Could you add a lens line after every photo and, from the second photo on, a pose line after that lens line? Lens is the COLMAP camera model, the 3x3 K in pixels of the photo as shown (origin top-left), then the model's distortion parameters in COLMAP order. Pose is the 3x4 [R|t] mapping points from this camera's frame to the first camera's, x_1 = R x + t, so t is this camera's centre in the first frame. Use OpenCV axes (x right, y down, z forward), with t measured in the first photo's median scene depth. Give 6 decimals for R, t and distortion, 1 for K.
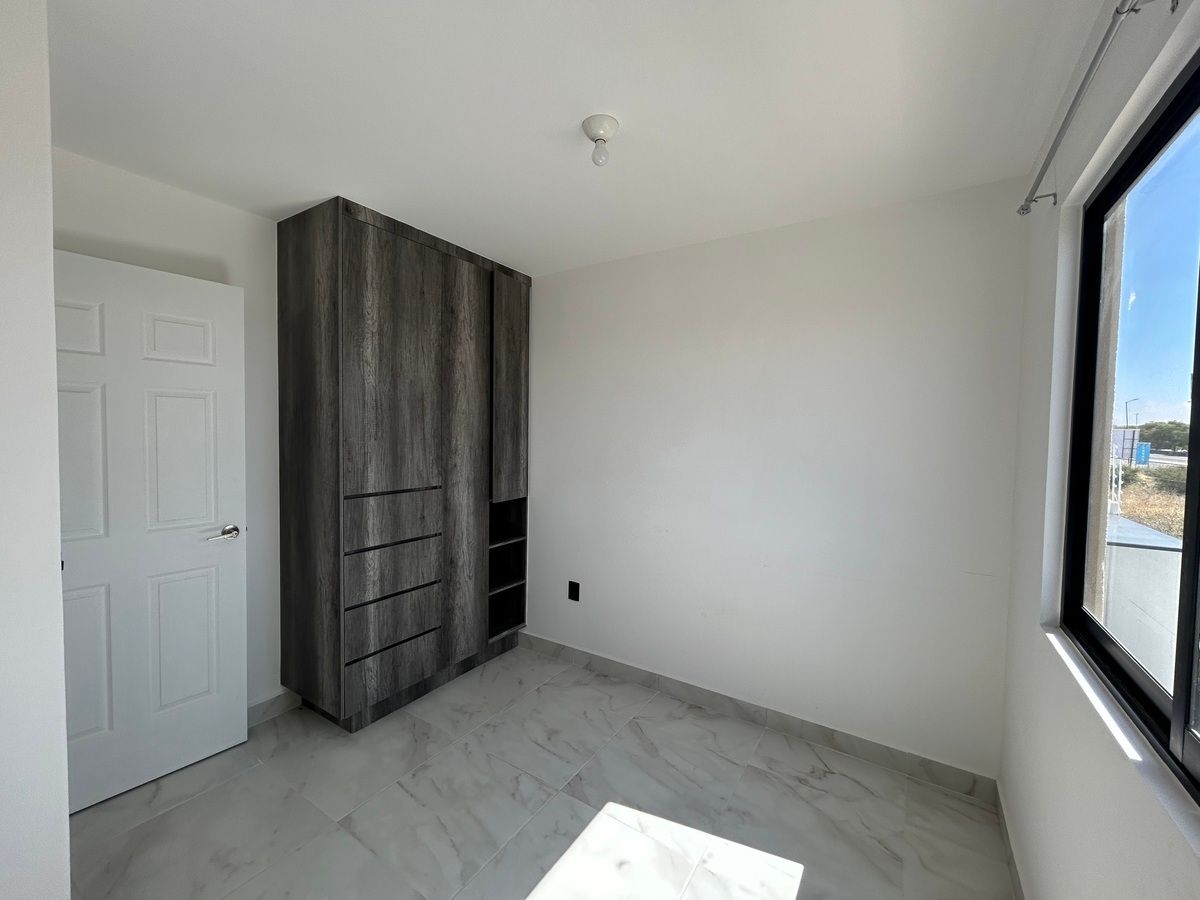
lens RADIAL K [[486.3, 0, 601.5], [0, 486.3, 454.5], [0, 0, 1]] dist [-0.001062, 0.001041]
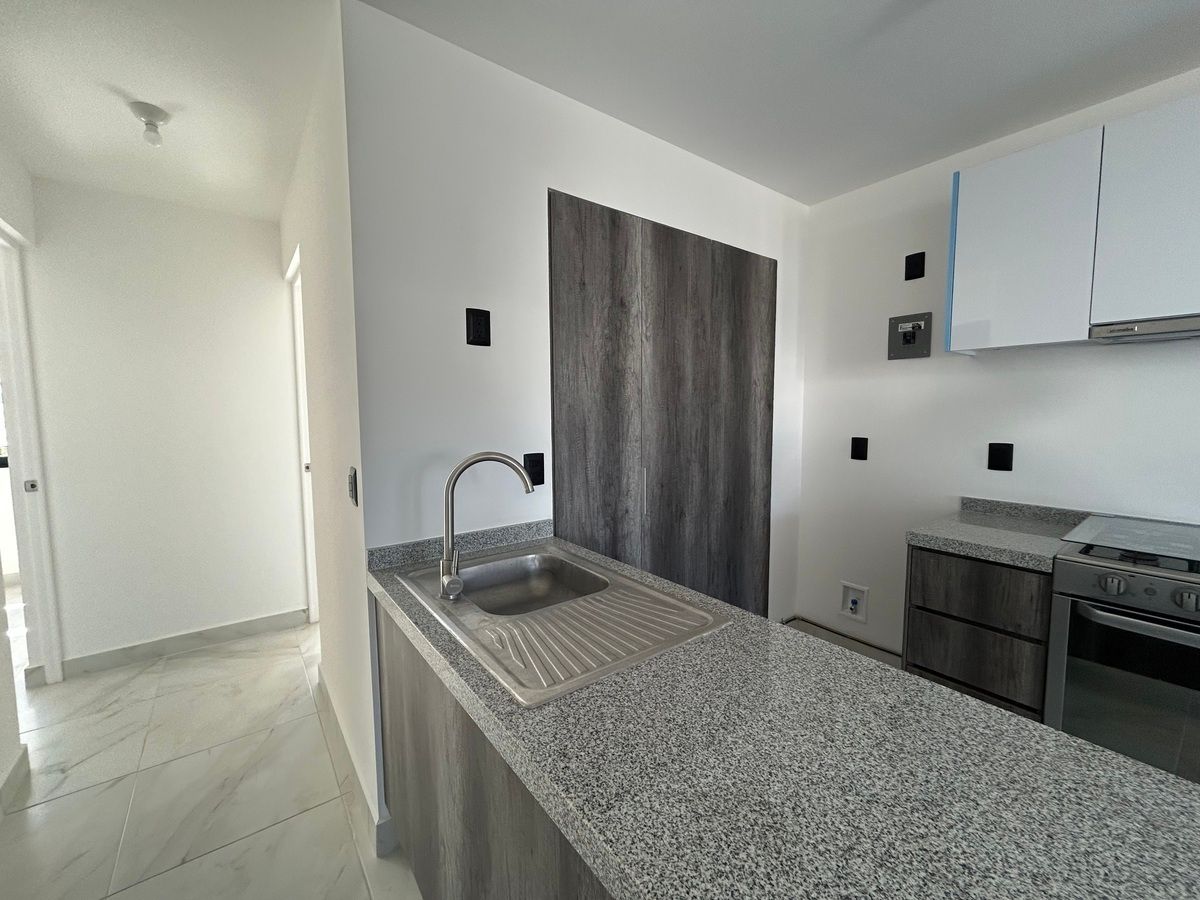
lens RADIAL K [[486.3, 0, 600.3], [0, 486.3, 448.5], [0, 0, 1]] dist [-0.001062, 0.001041]
pose [[0.940650, 0.009027, -0.339259, -0.087084], [0.005142, 0.999152, 0.040842, -0.106925], [0.339341, -0.040162, 0.939806, 0.289902]]
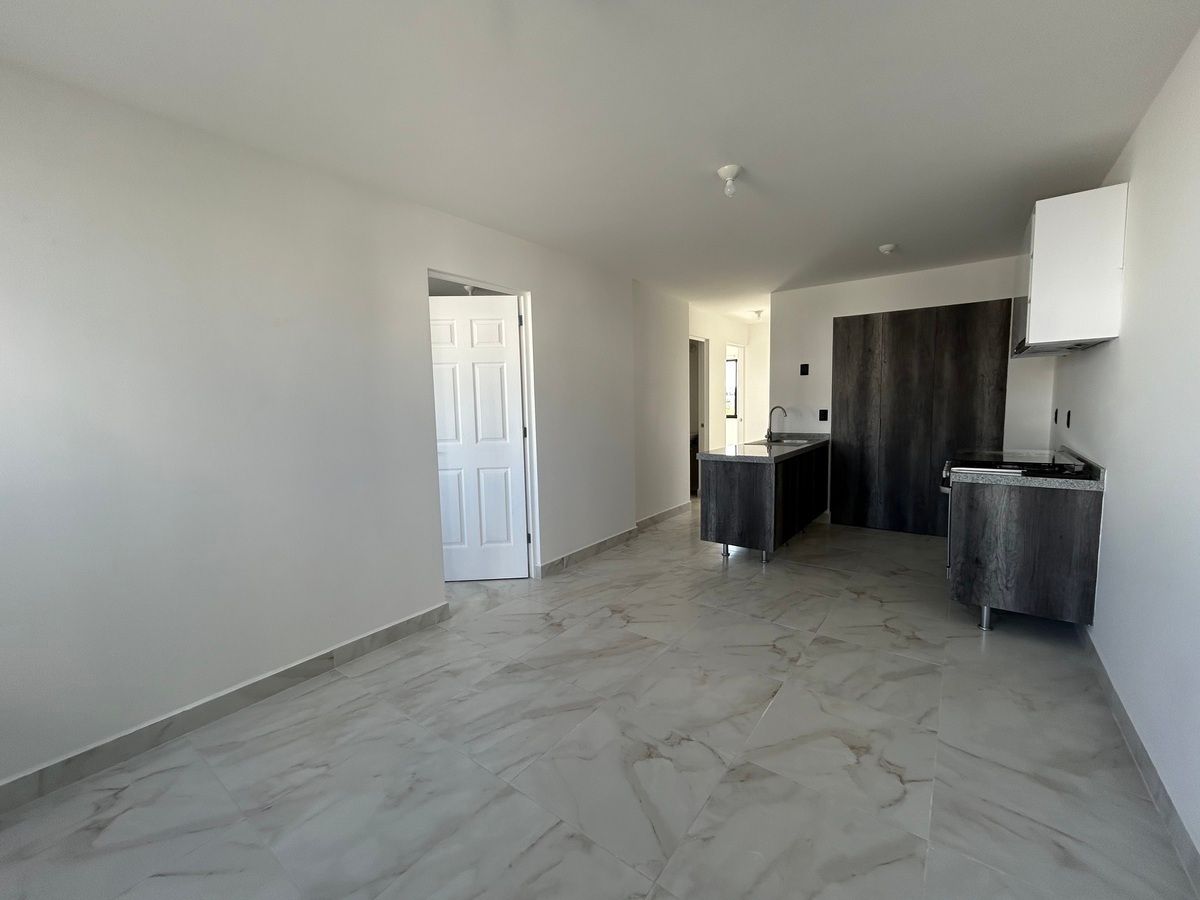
lens RADIAL K [[486.3, 0, 602.3], [0, 486.3, 449.2], [0, 0, 1]] dist [-0.001062, 0.001041]
pose [[-0.067089, 0.083265, -0.994267, 1.574052], [-0.018207, 0.996244, 0.084659, -0.065343], [0.997581, 0.023782, -0.065321, 0.137213]]
